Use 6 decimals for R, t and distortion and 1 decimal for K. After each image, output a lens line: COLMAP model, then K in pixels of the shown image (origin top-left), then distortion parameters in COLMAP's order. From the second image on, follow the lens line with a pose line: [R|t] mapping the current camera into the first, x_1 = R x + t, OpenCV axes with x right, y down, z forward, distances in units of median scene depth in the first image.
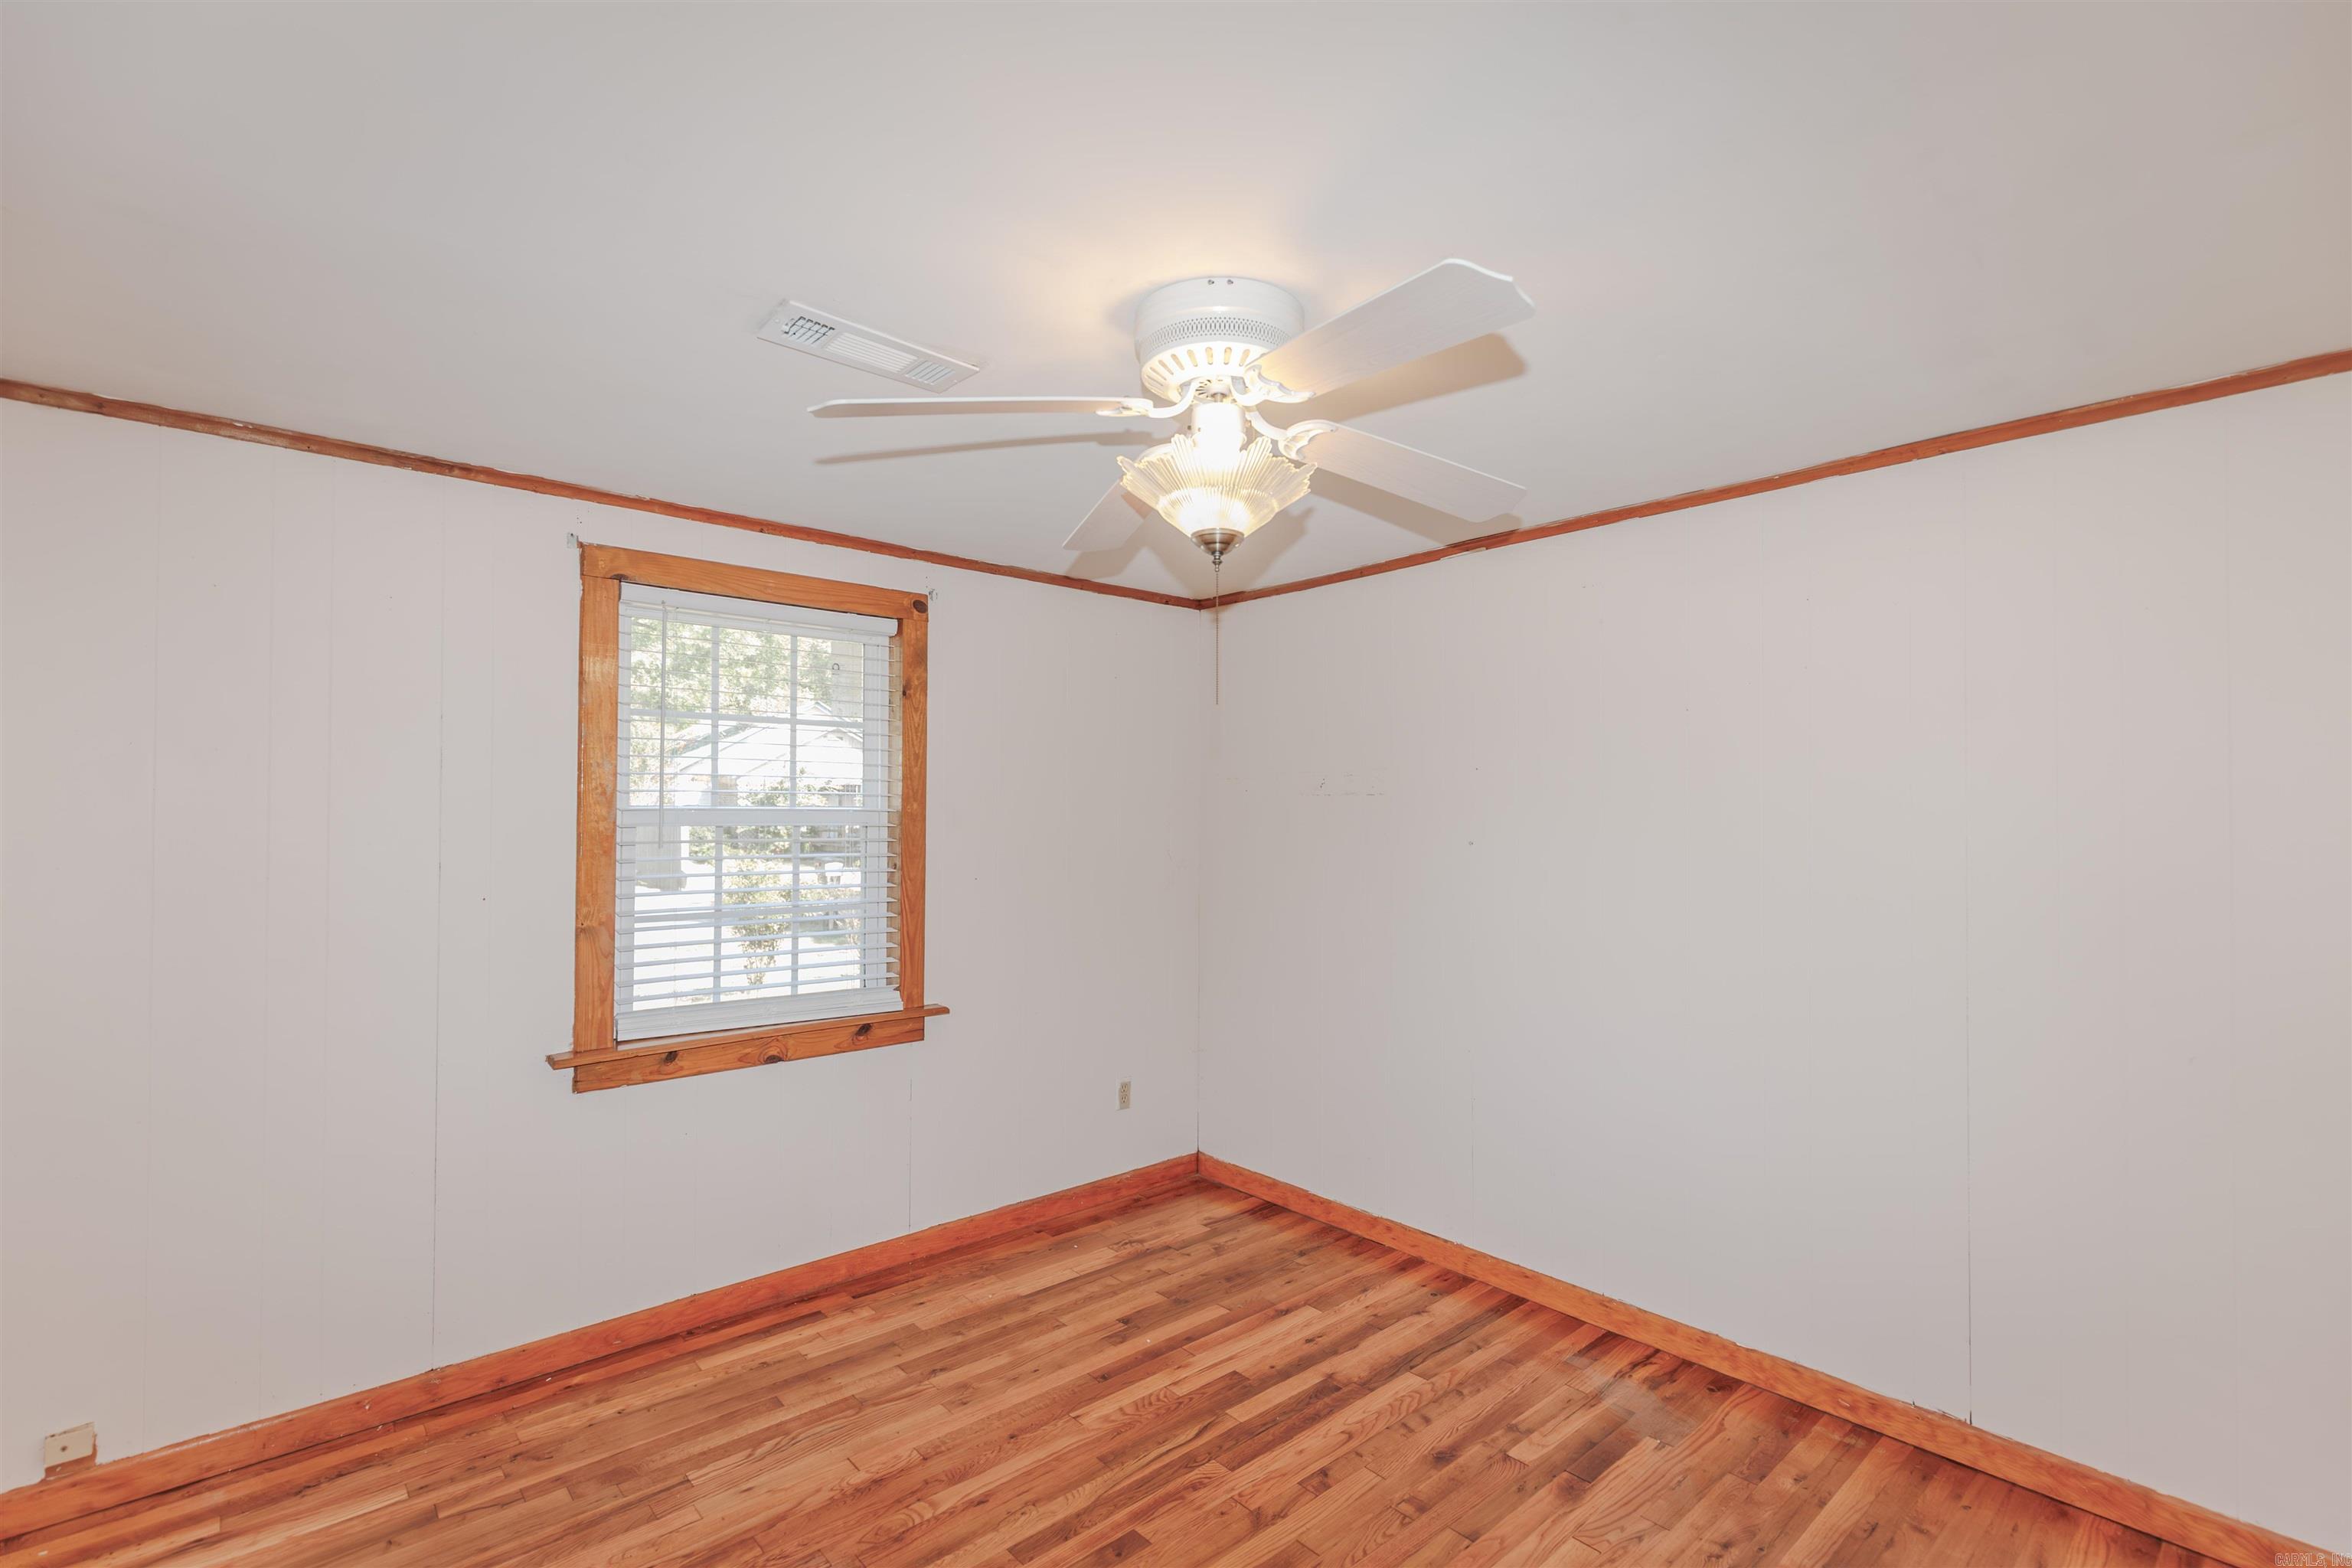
lens RADIAL K [[1060.4, 0, 1161.7], [0, 1060.4, 799.1], [0, 0, 1]] dist [0.005783, -0.000343]
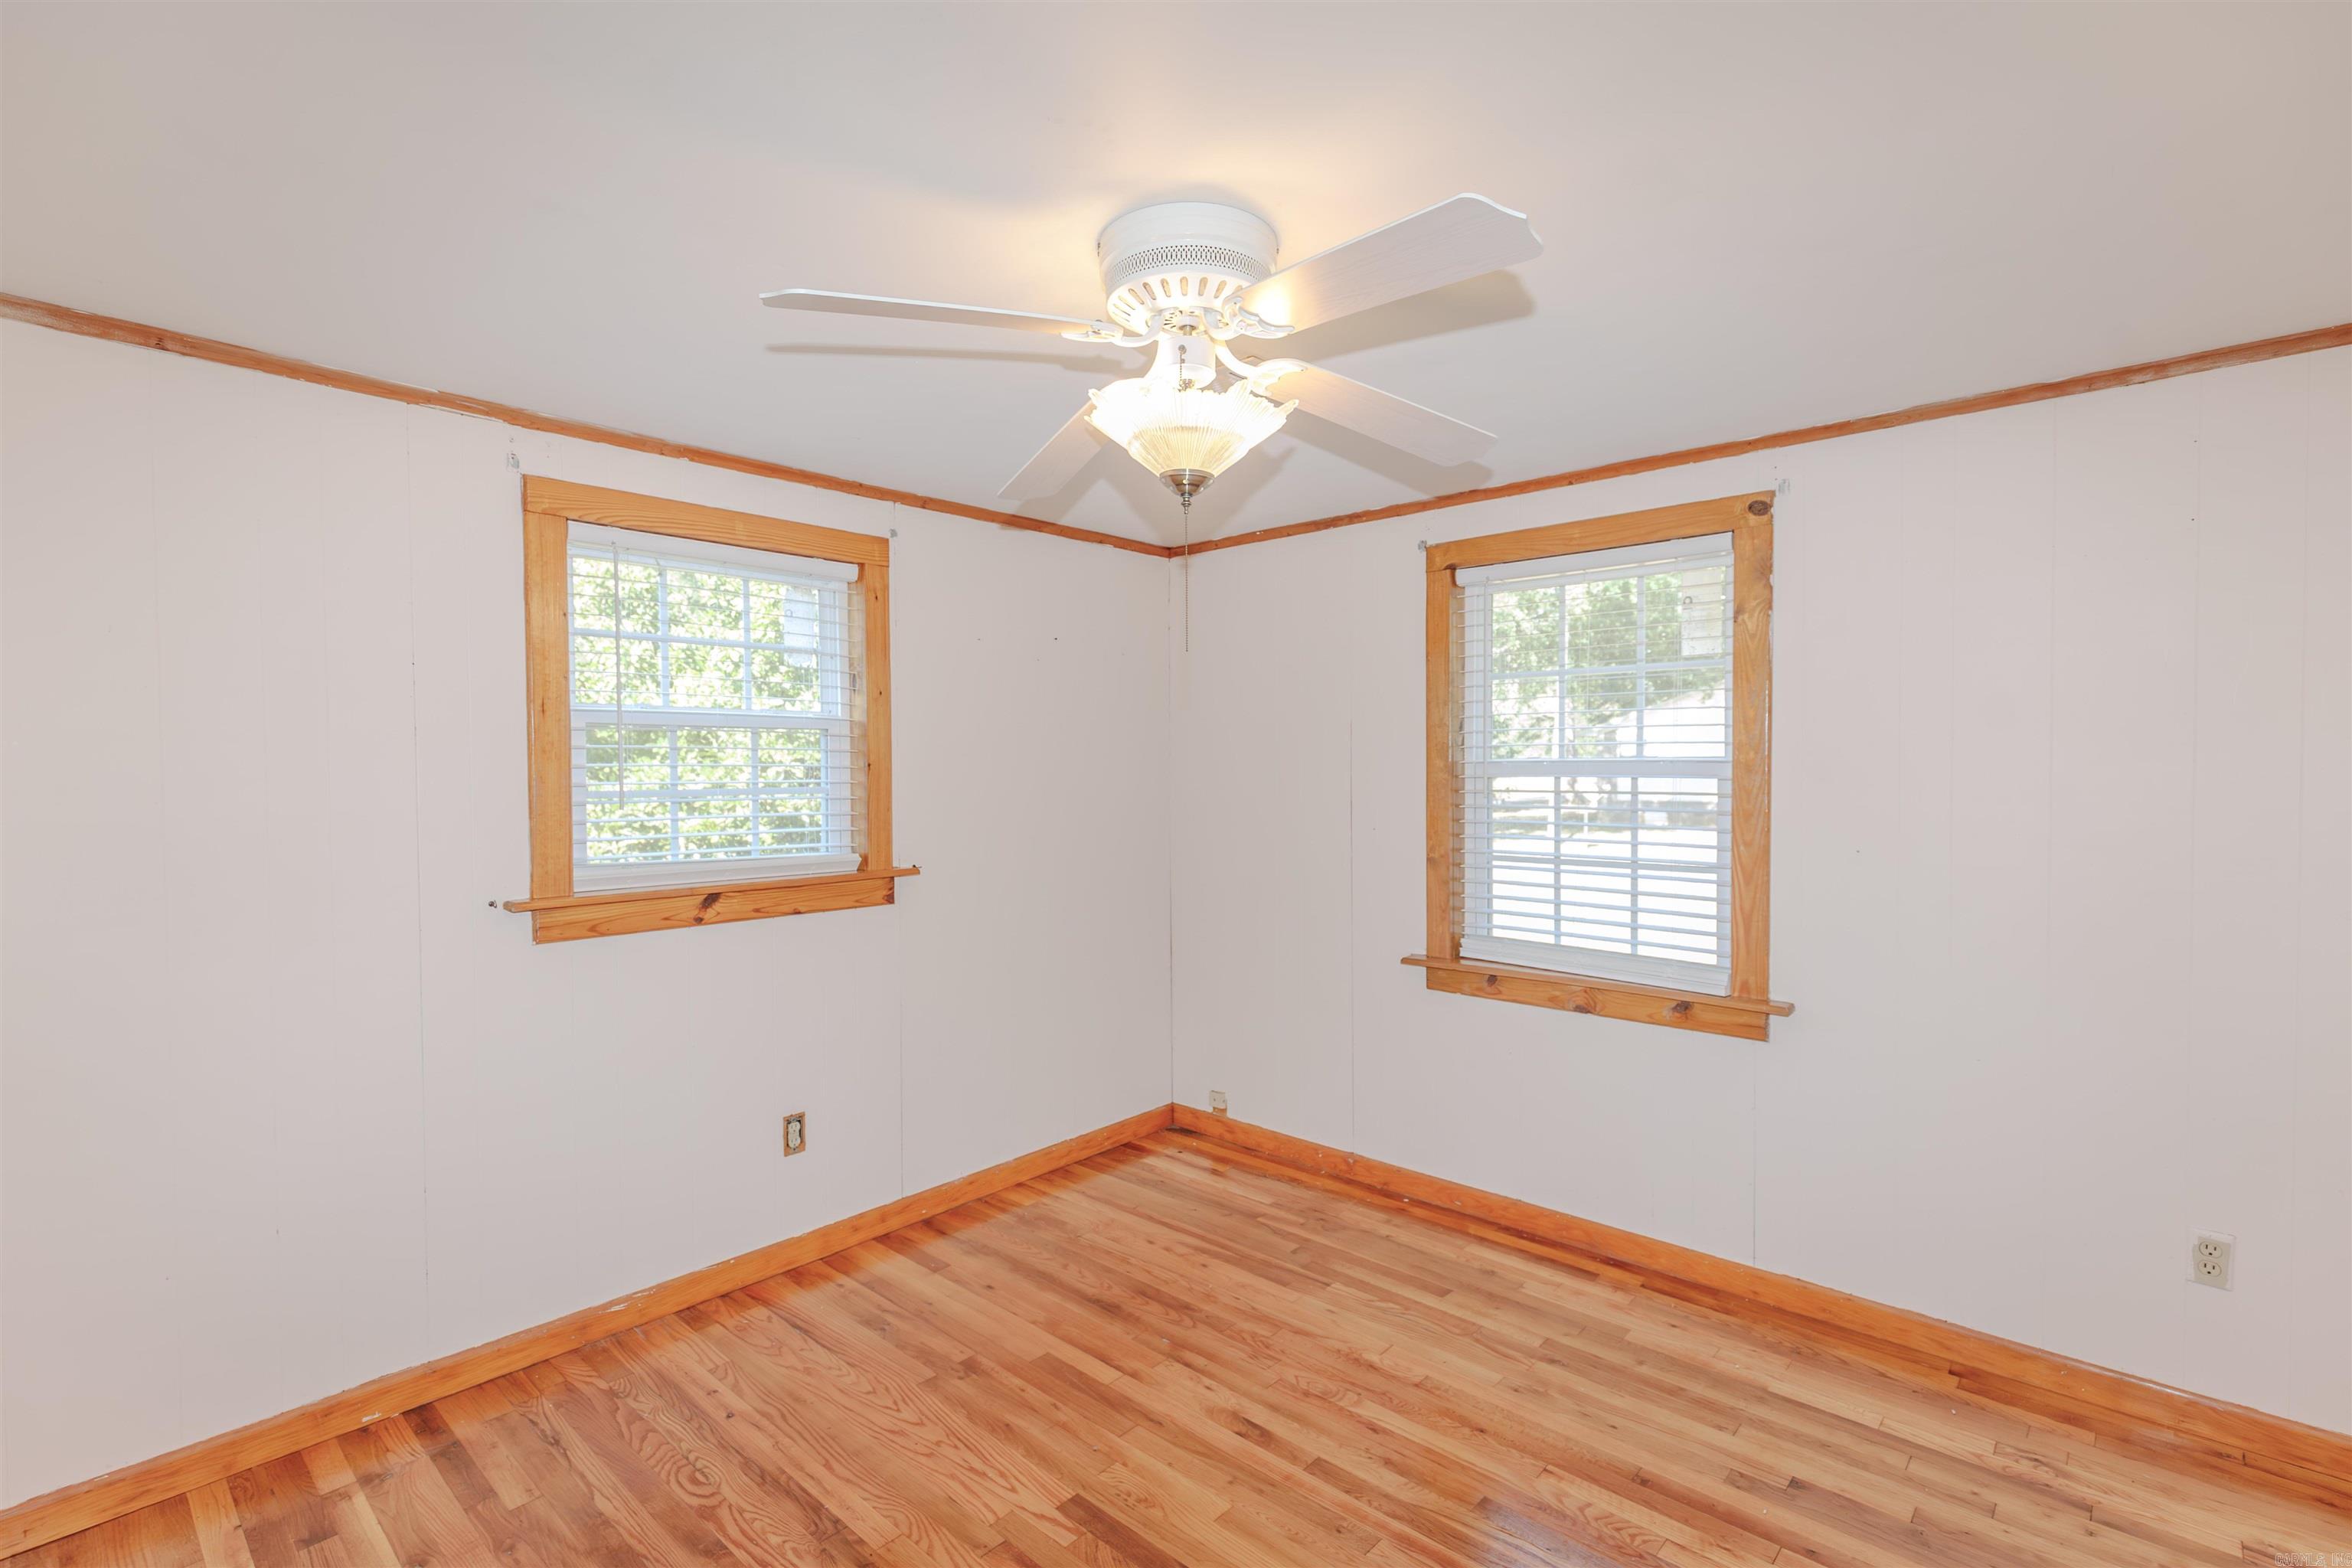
lens RADIAL K [[1060.4, 0, 1161.7], [0, 1060.4, 799.1], [0, 0, 1]] dist [0.005783, -0.000343]
pose [[0.110656, 0.024060, -0.993567, 0.636801], [0.015410, 0.999545, 0.025921, 0.014786], [0.993739, -0.018179, 0.110235, 0.538659]]
